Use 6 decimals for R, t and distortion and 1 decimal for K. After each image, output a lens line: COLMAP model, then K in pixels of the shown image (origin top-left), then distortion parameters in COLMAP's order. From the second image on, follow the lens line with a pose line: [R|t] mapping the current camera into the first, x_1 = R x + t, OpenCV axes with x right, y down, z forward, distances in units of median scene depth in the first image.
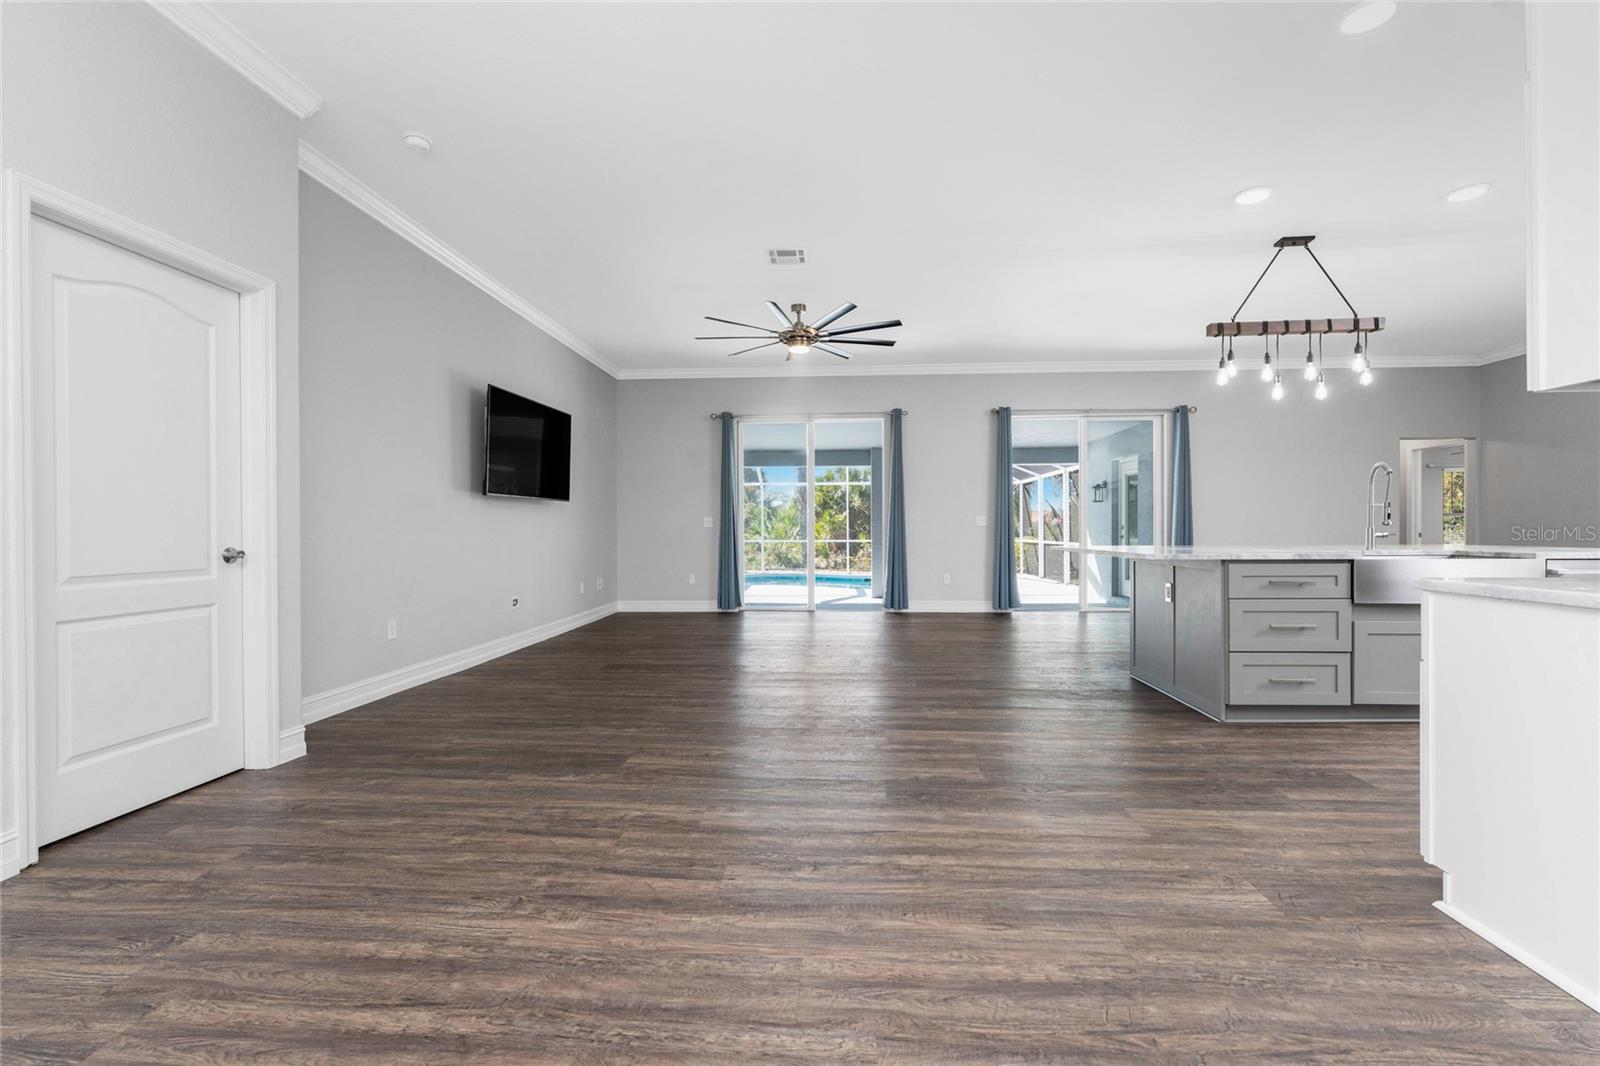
lens RADIAL K [[688.8, 0, 809.0], [0, 688.8, 522.2], [0, 0, 1]] dist [-0.001248, 0.000858]
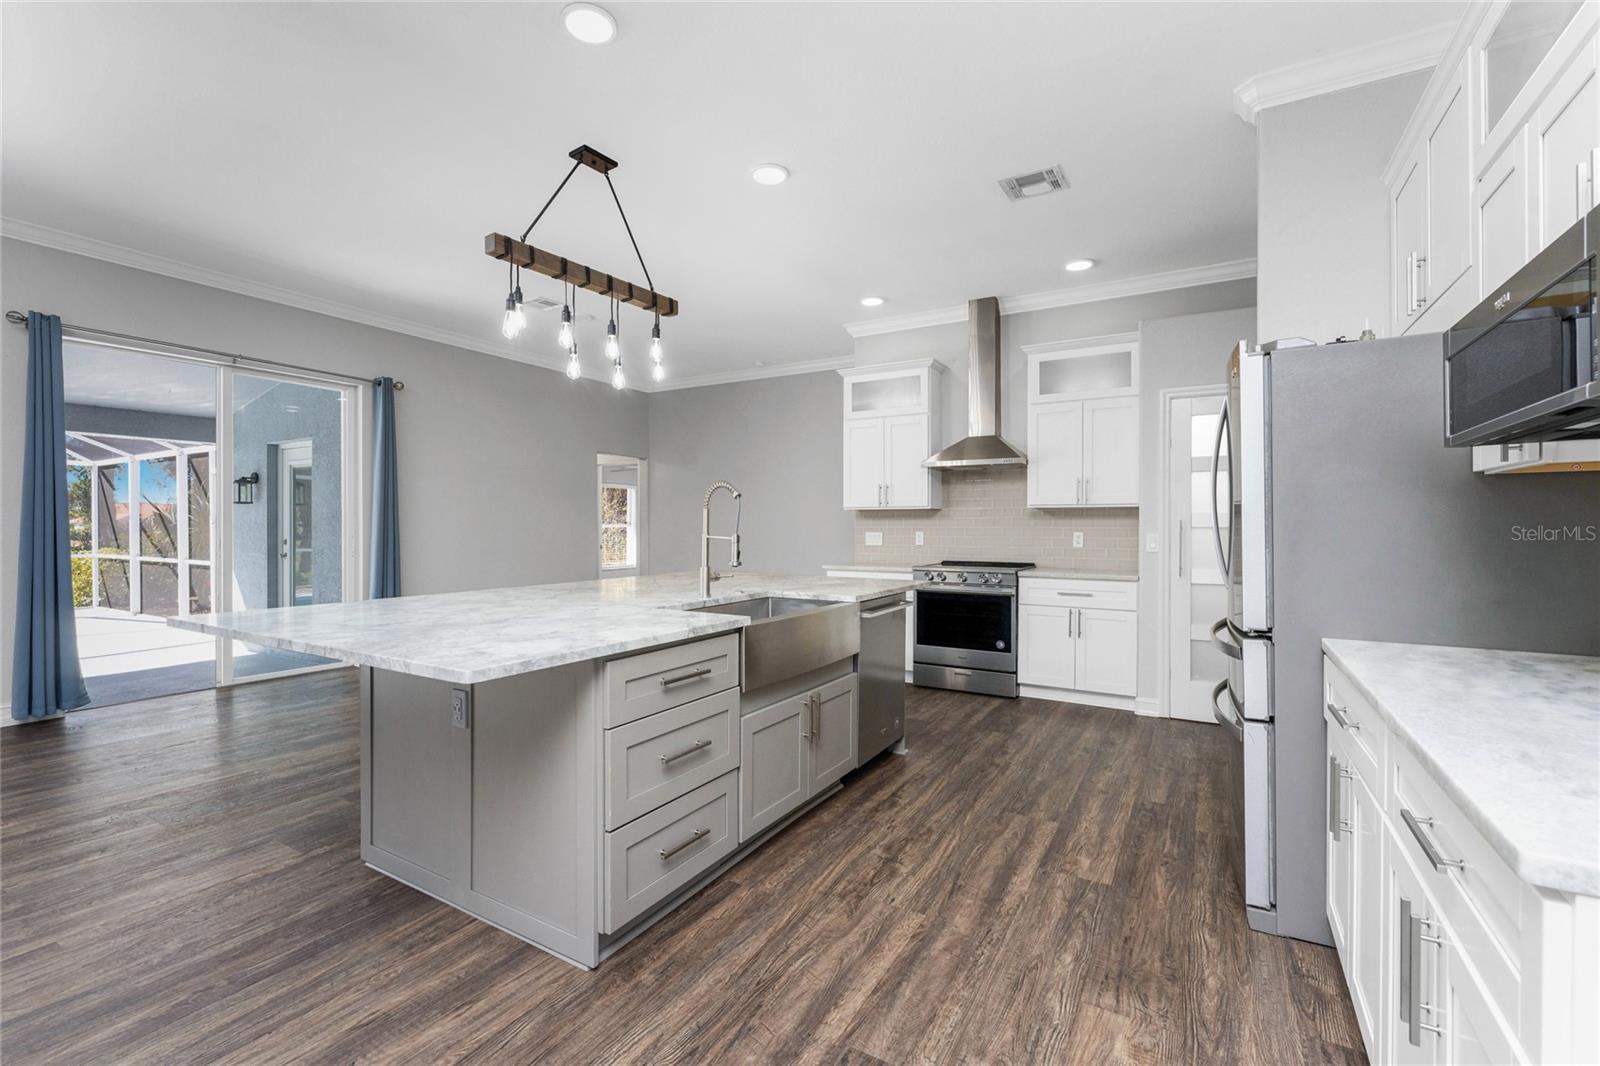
lens RADIAL K [[688.8, 0, 779.1], [0, 688.8, 541.1], [0, 0, 1]] dist [-0.001248, 0.000858]
pose [[0.473426, -0.015574, 0.880696, 0.264202], [-0.012818, 0.999616, 0.024568, -0.055792], [-0.880740, -0.022920, 0.473045, 0.784407]]
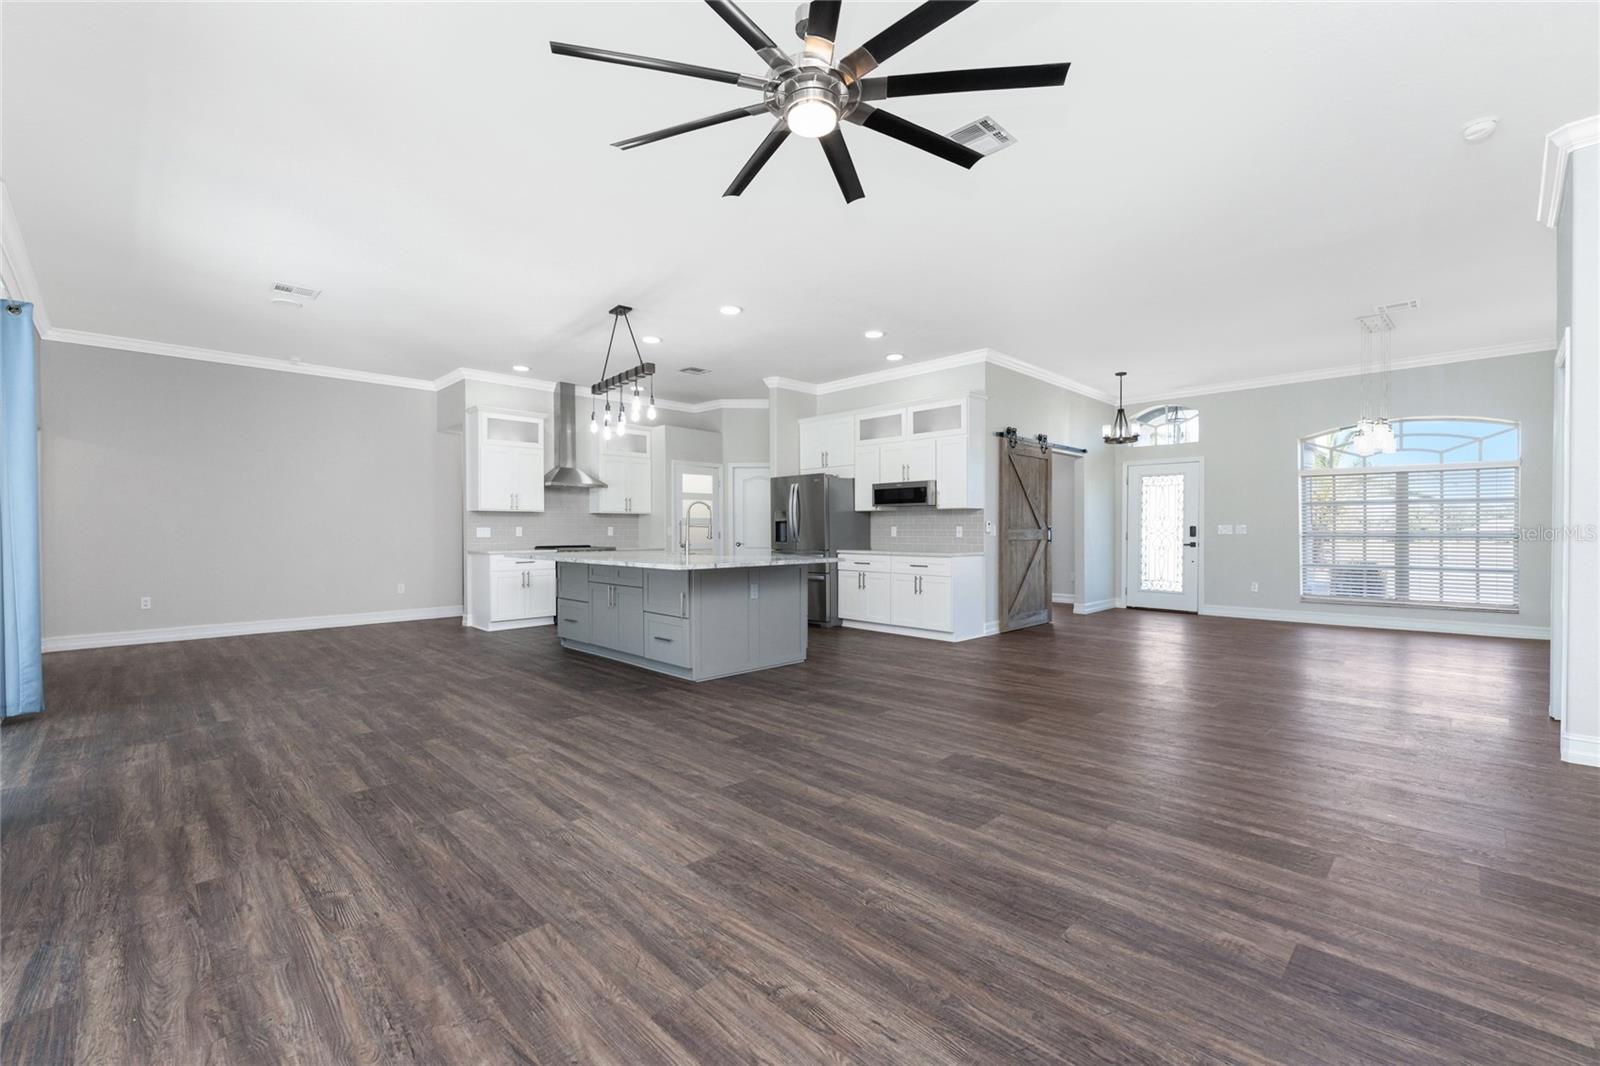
lens RADIAL K [[688.8, 0, 795.4], [0, 688.8, 532.7], [0, 0, 1]] dist [-0.001248, 0.000858]
pose [[-0.749183, 0.001405, 0.662362, -0.568488], [-0.004252, 0.999967, -0.006930, -0.000129], [-0.662350, -0.008009, -0.749152, 2.801815]]
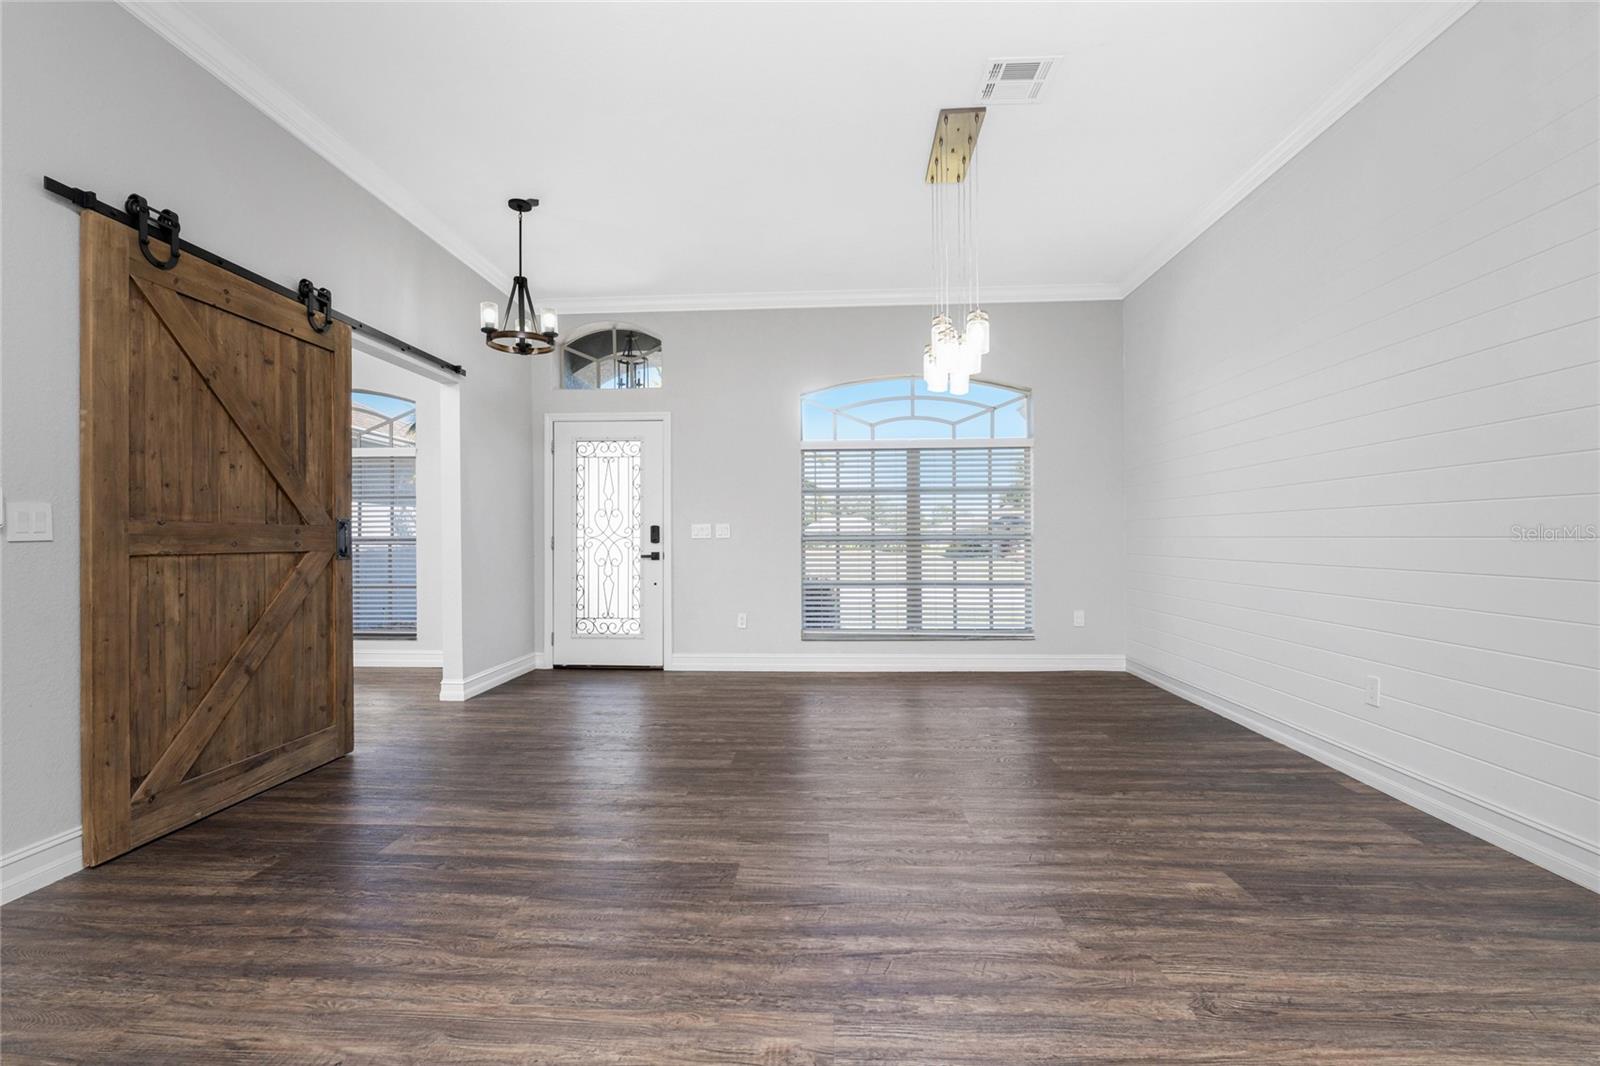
lens RADIAL K [[688.8, 0, 799.9], [0, 688.8, 541.7], [0, 0, 1]] dist [-0.001248, 0.000858]
pose [[-0.999959, 0.008830, -0.001895, -0.234270], [0.008845, 0.999929, -0.008002, 0.003241], [0.001824, -0.008019, -0.999966, 1.105455]]
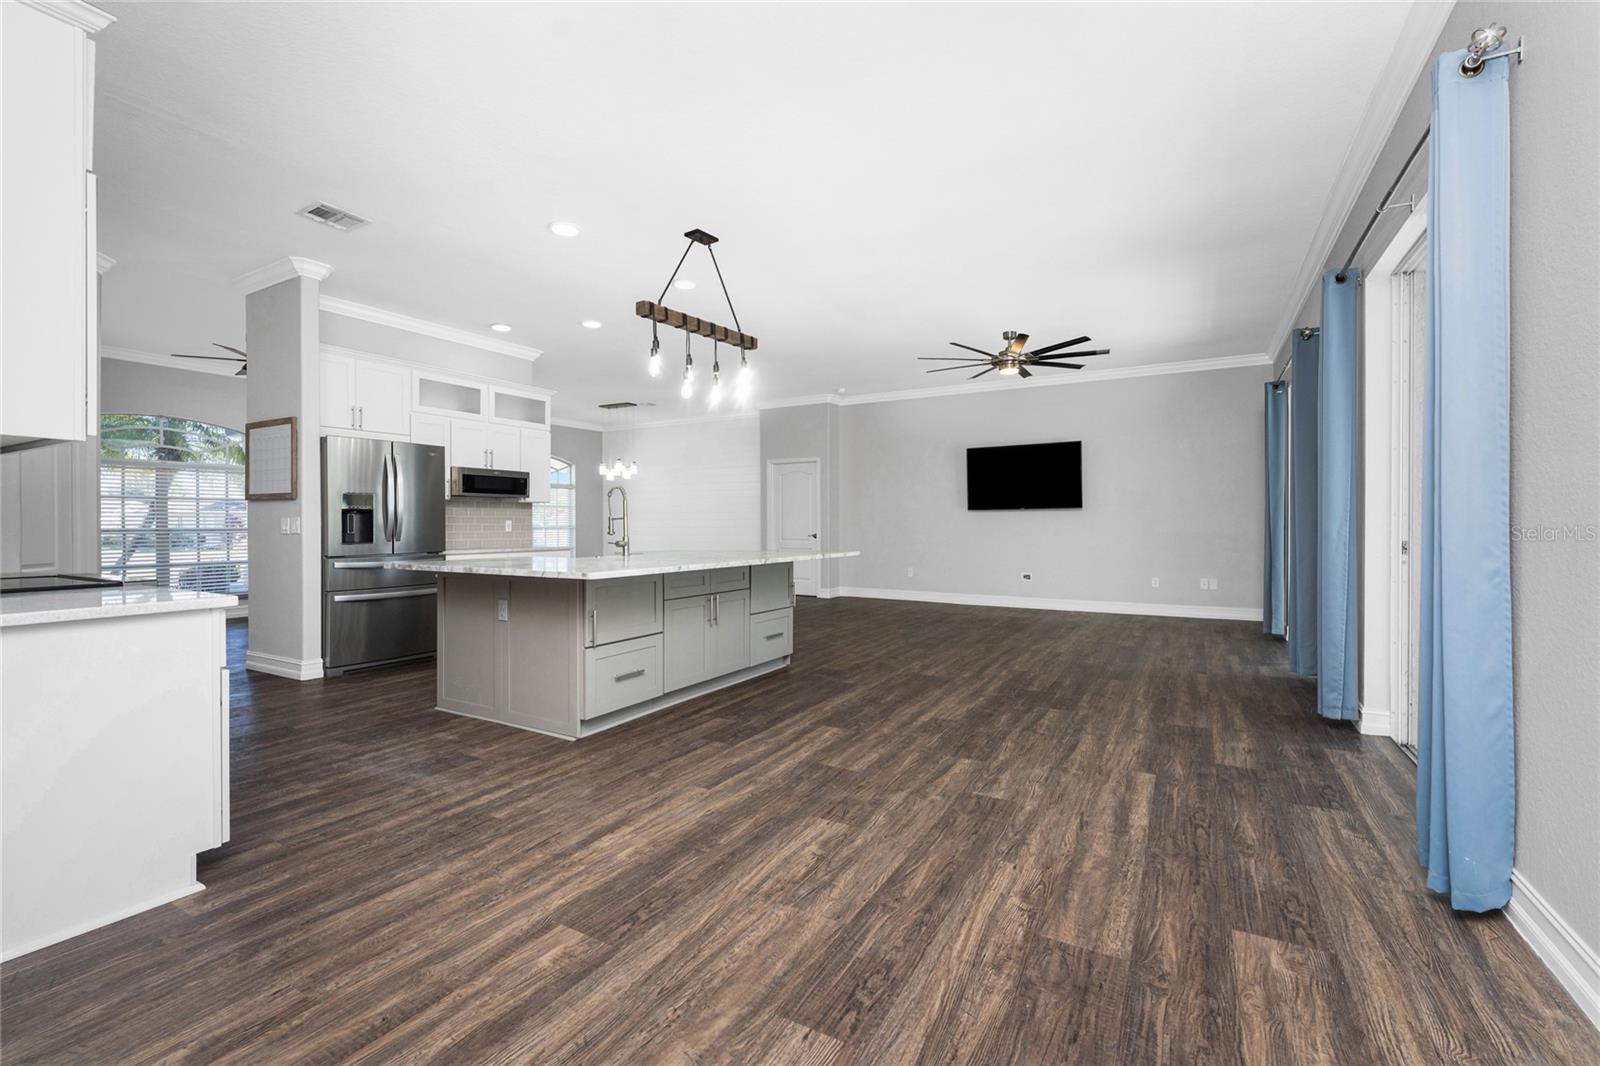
lens RADIAL K [[688.8, 0, 799.1], [0, 688.8, 526.6], [0, 0, 1]] dist [-0.001248, 0.000858]
pose [[-0.433625, 0.009070, -0.901048, 2.452824], [0.011714, 0.999922, 0.004428, -0.019982], [0.901017, -0.008635, -0.433697, 2.494610]]
